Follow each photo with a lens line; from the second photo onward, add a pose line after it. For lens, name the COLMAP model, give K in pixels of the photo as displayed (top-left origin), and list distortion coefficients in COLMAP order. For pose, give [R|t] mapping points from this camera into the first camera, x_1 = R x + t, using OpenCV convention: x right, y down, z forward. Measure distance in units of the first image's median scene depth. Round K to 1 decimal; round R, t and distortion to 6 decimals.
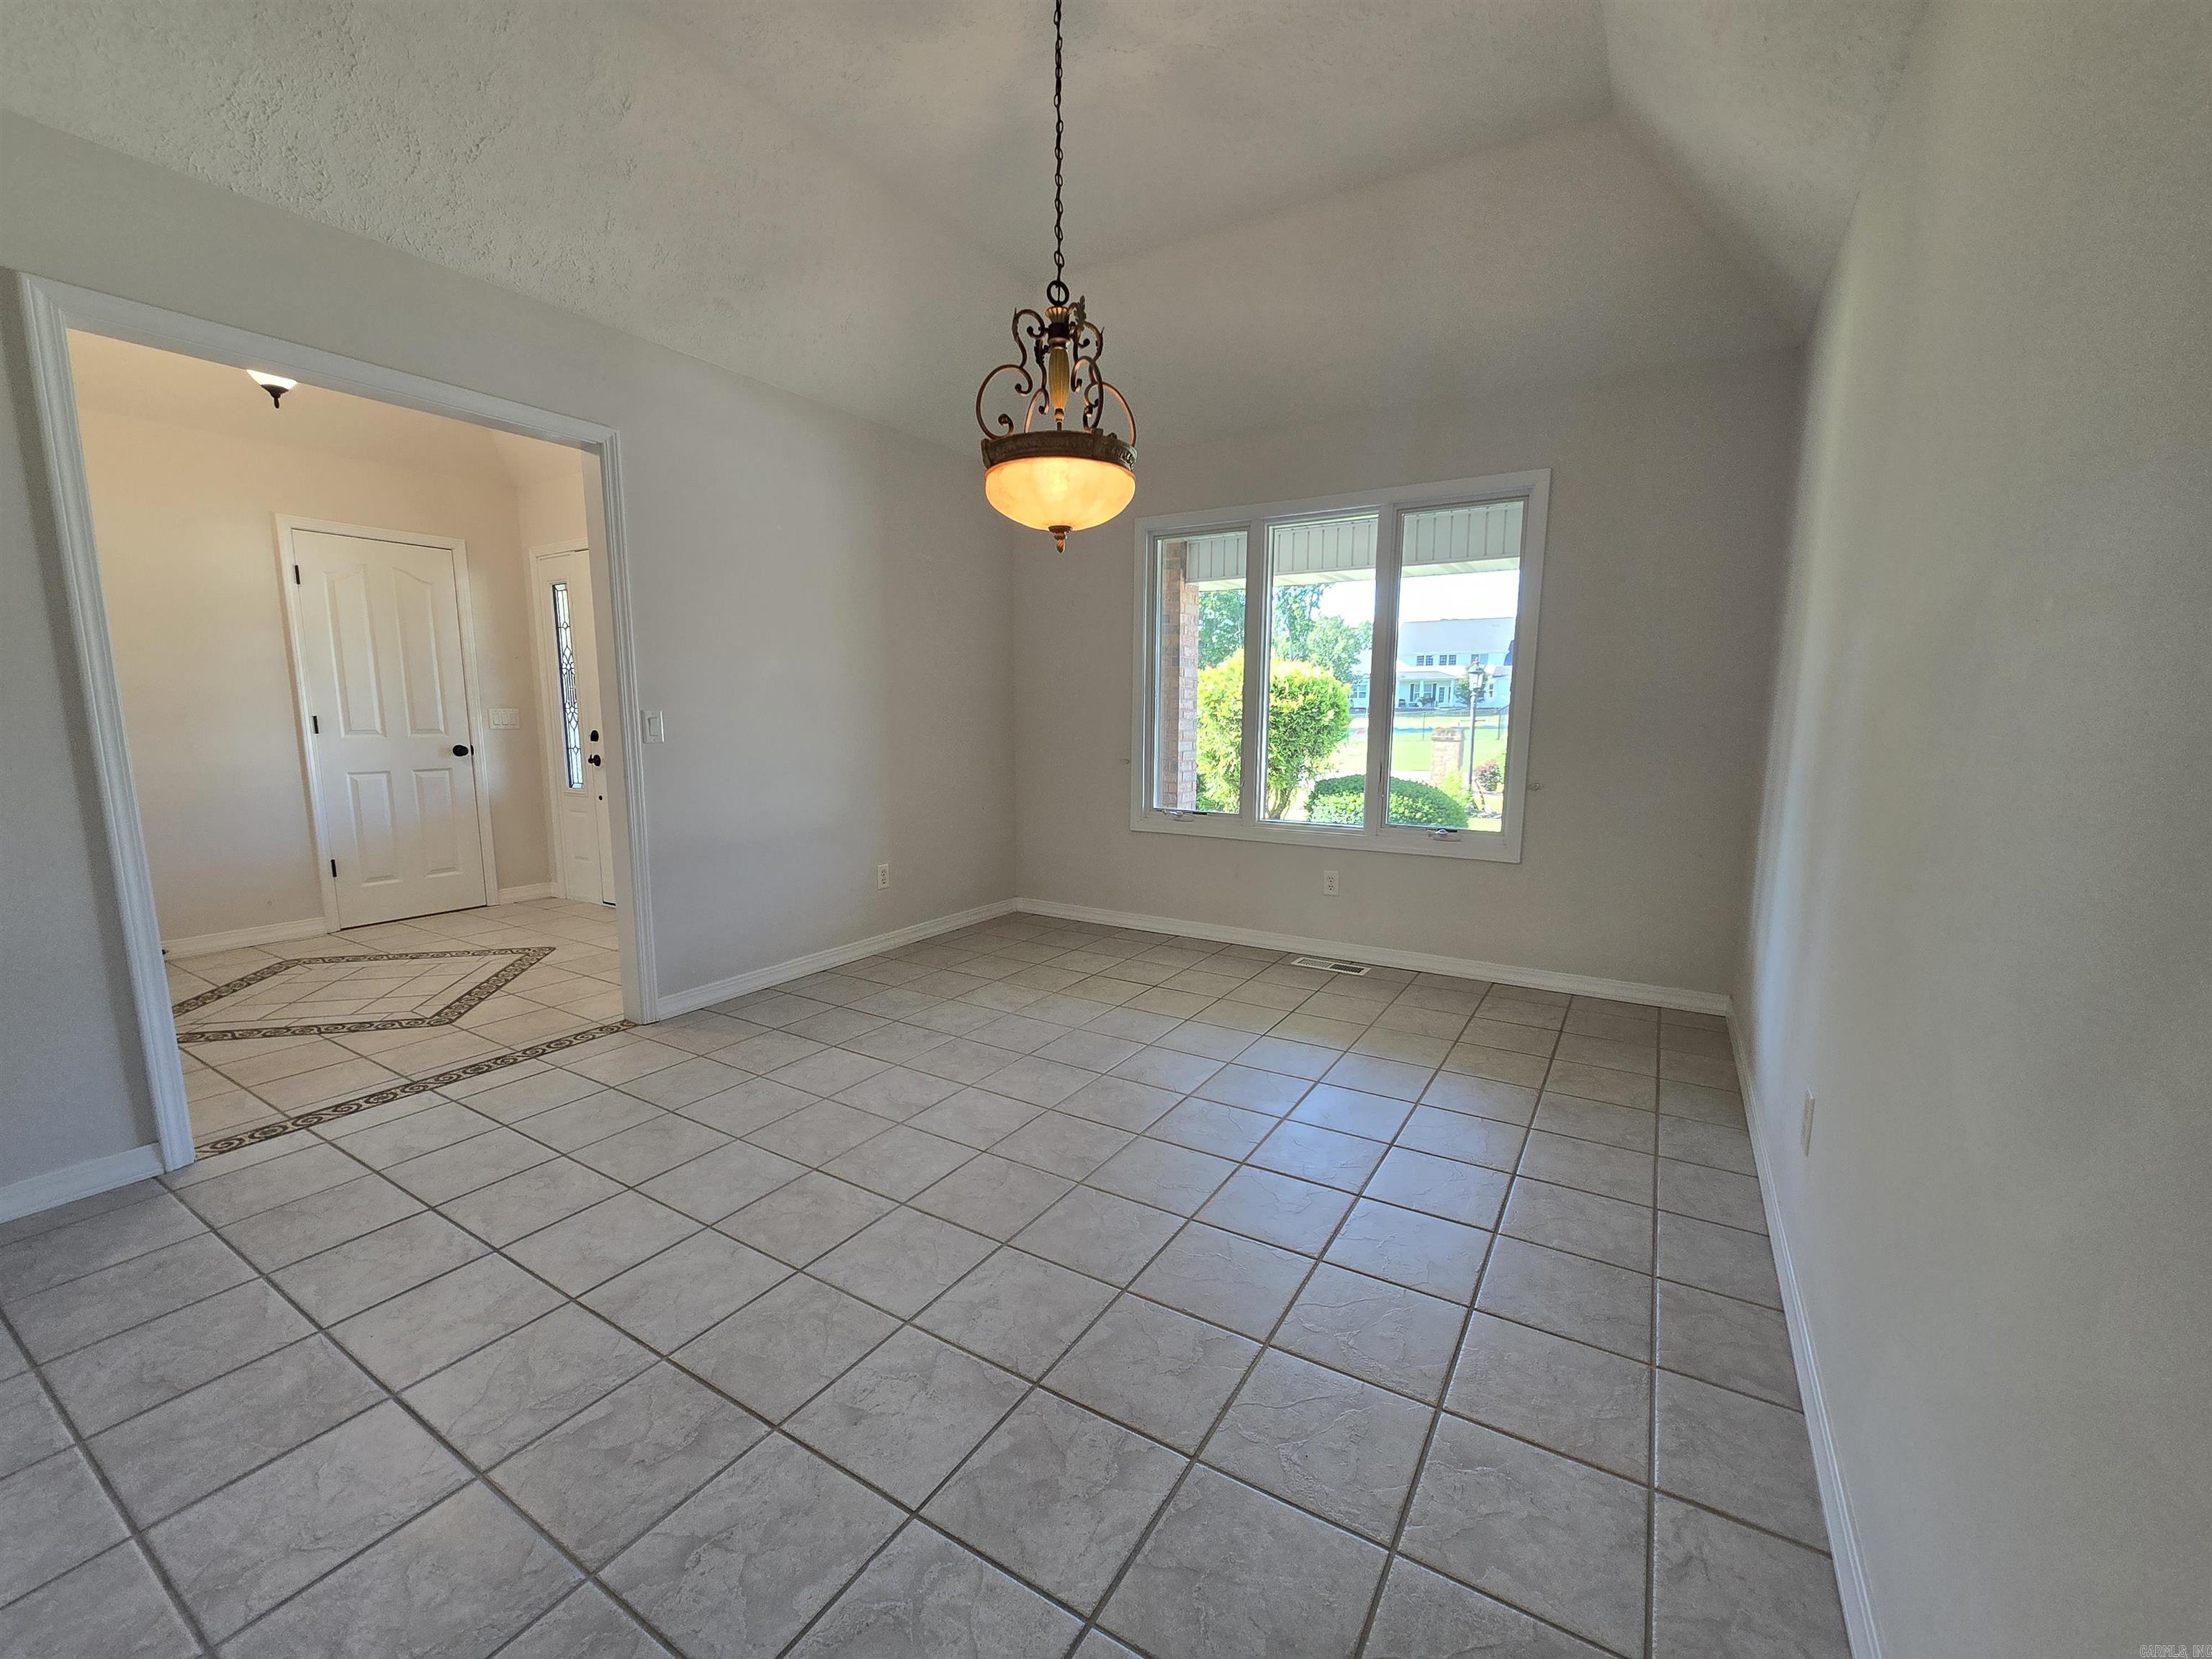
lens RADIAL K [[902.7, 0, 1086.2], [0, 902.7, 849.1], [0, 0, 1]] dist [-0.008360, 0.003979]
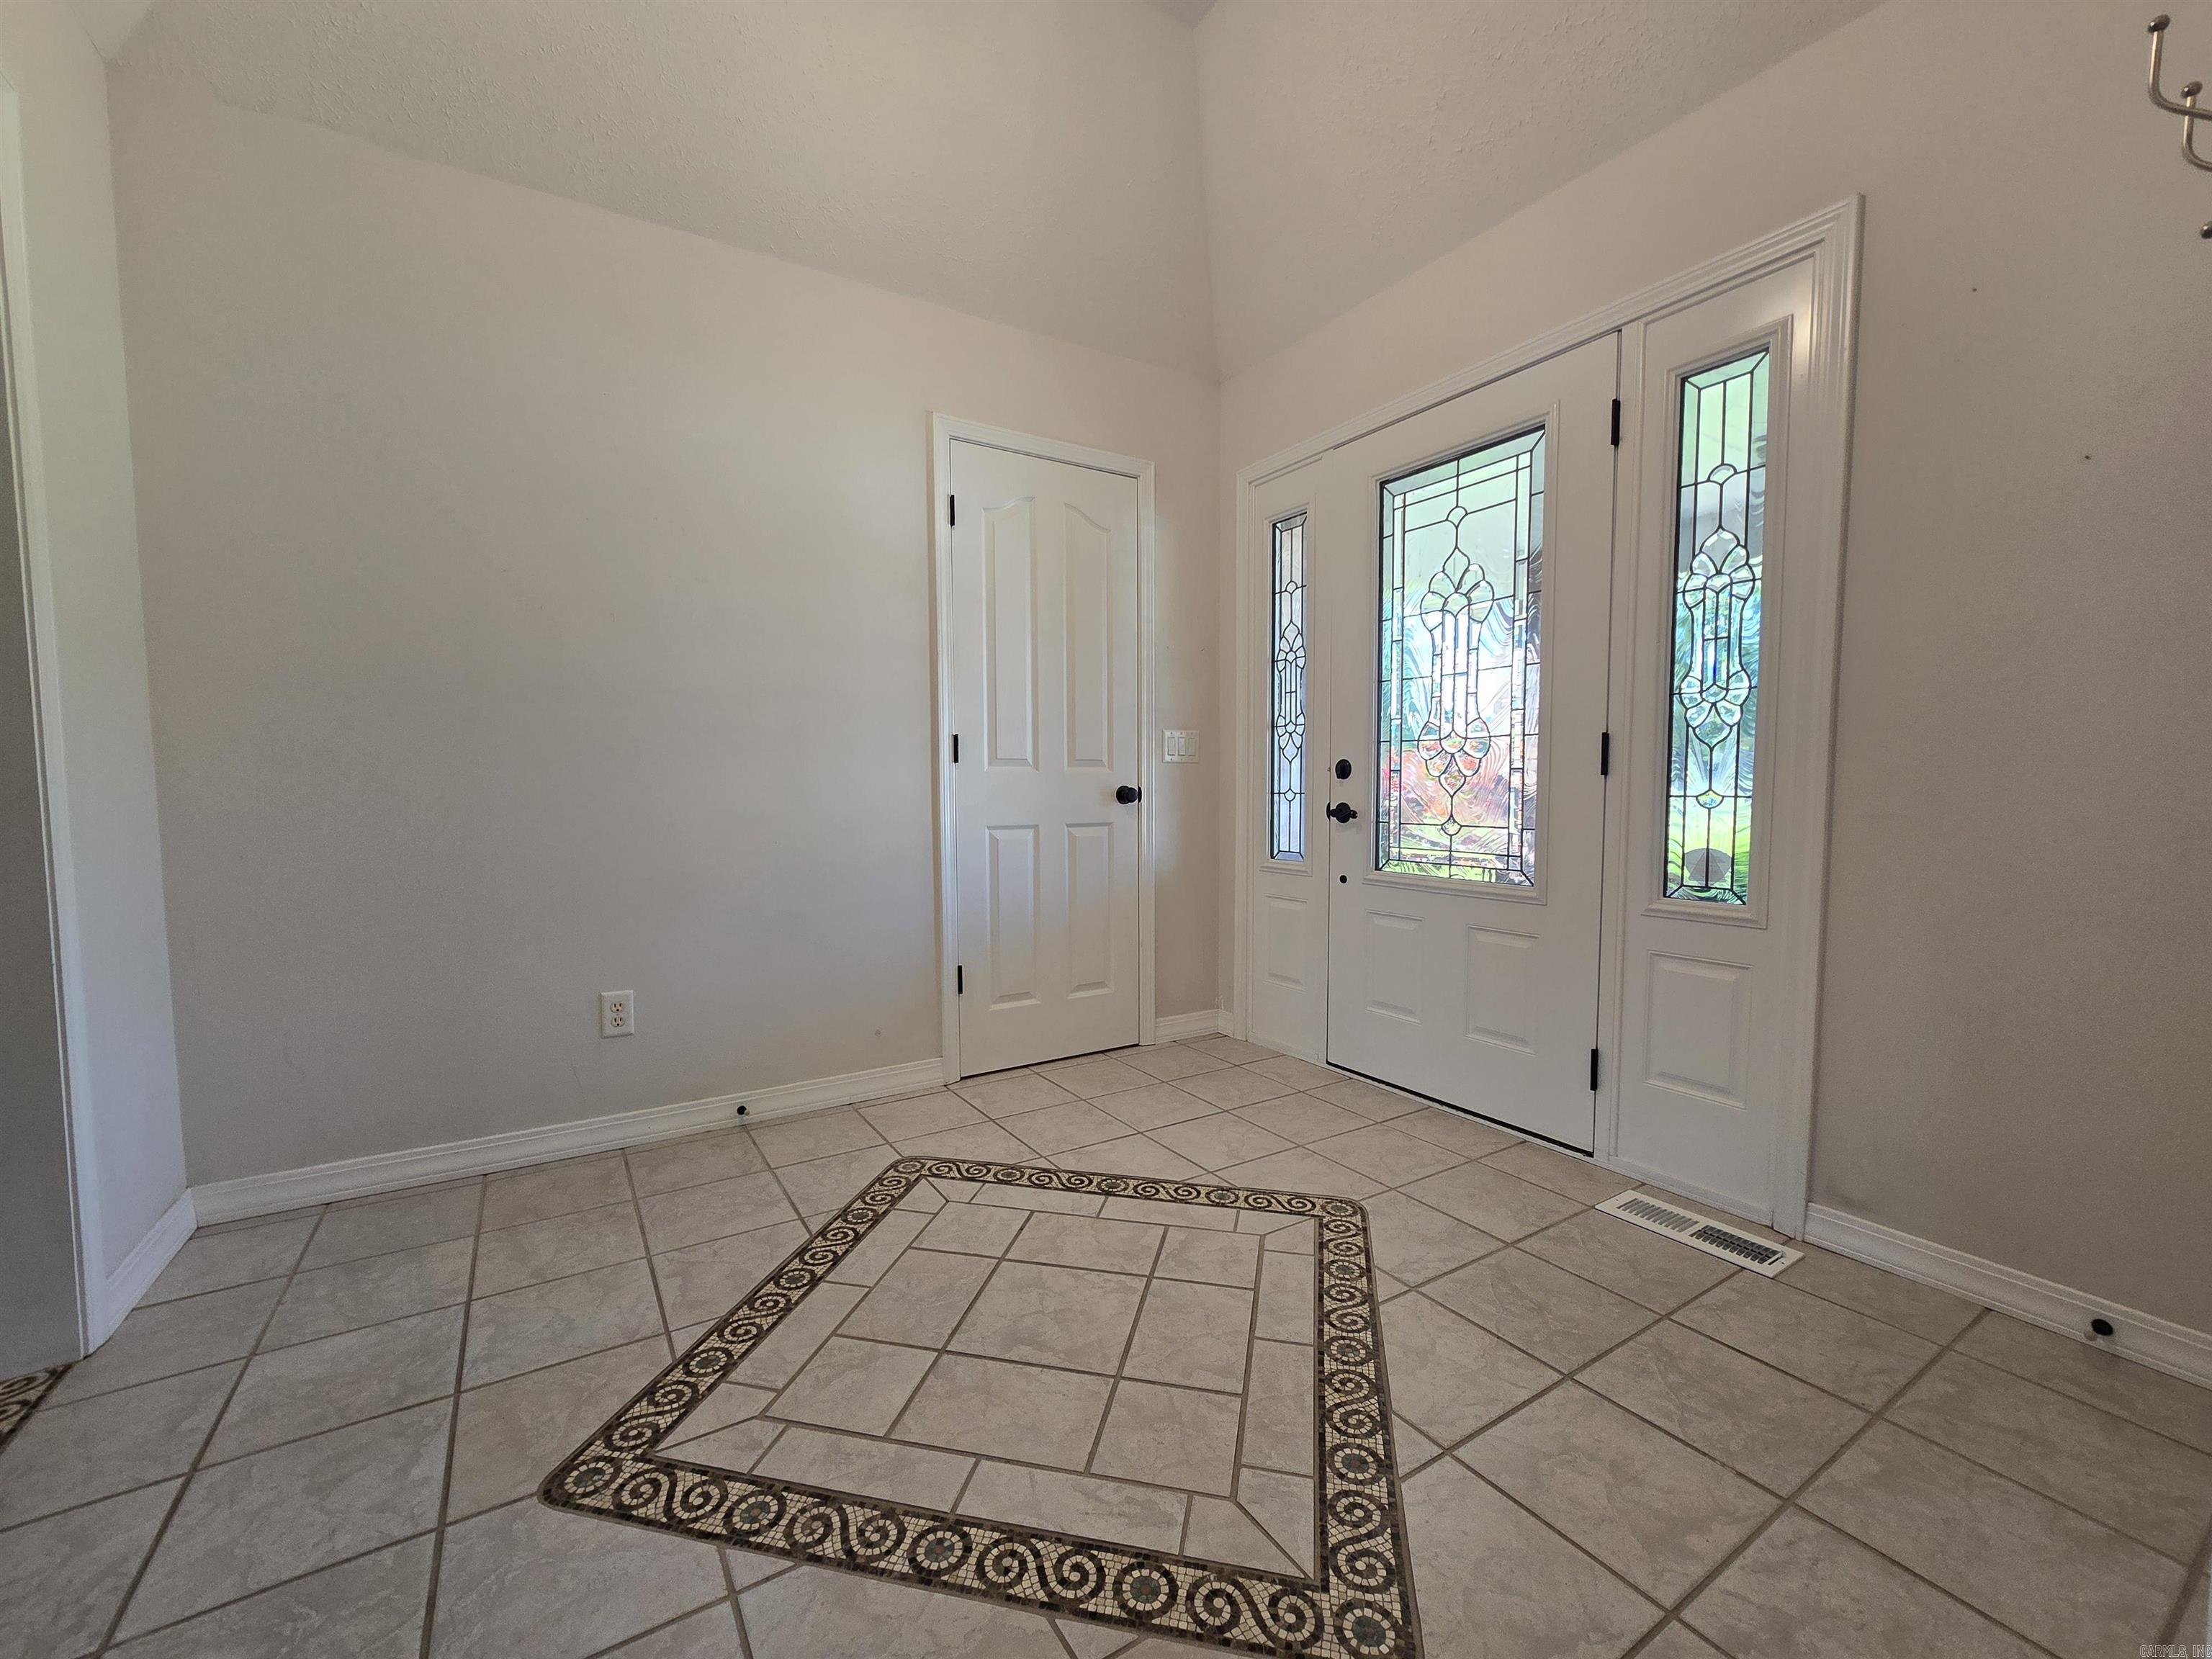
lens RADIAL K [[902.7, 0, 1094.8], [0, 902.7, 845.7], [0, 0, 1]] dist [-0.008360, 0.003979]
pose [[0.898996, 0.023163, -0.437345, -0.489426], [-0.058317, 0.996039, -0.067123, -0.034687], [0.434058, 0.085848, 0.896785, 0.481261]]
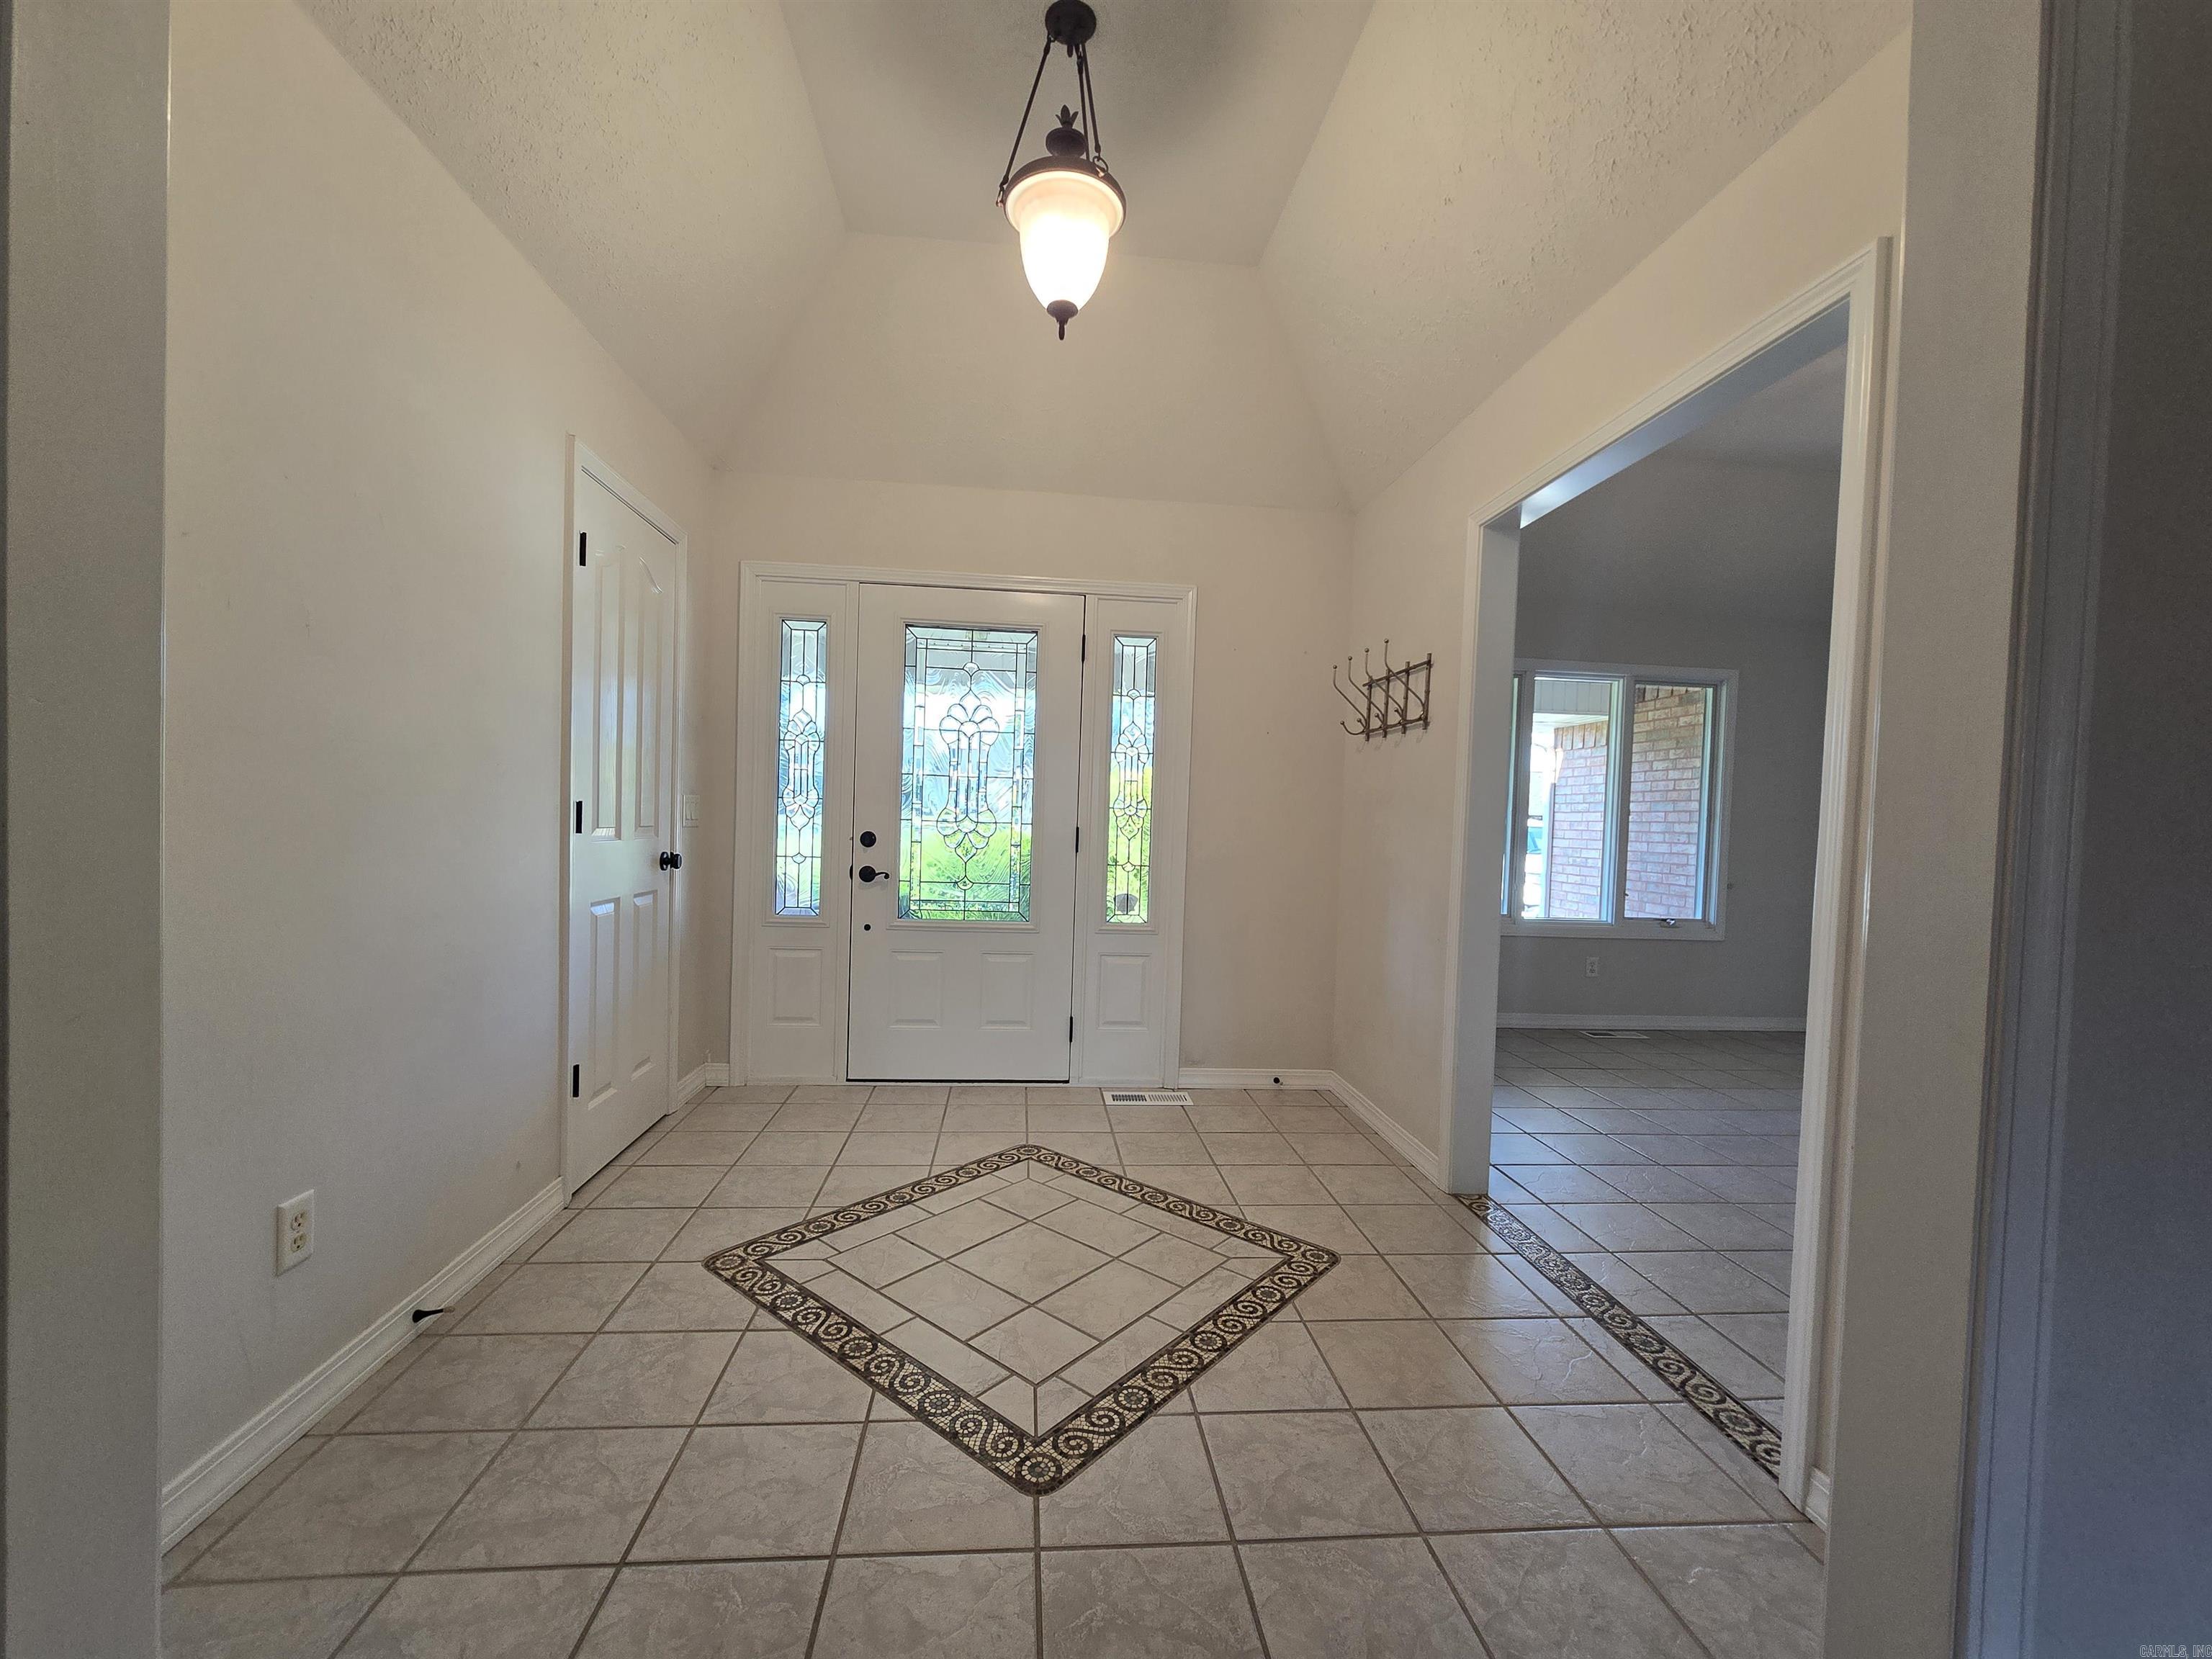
lens RADIAL K [[902.7, 0, 1097.8], [0, 902.7, 844.6], [0, 0, 1]] dist [-0.008360, 0.003979]
pose [[0.798060, 0.006367, 0.602544, -0.924392], [0.060922, 0.993968, -0.091195, -0.051785], [-0.599490, 0.109487, 0.792858, 0.373106]]
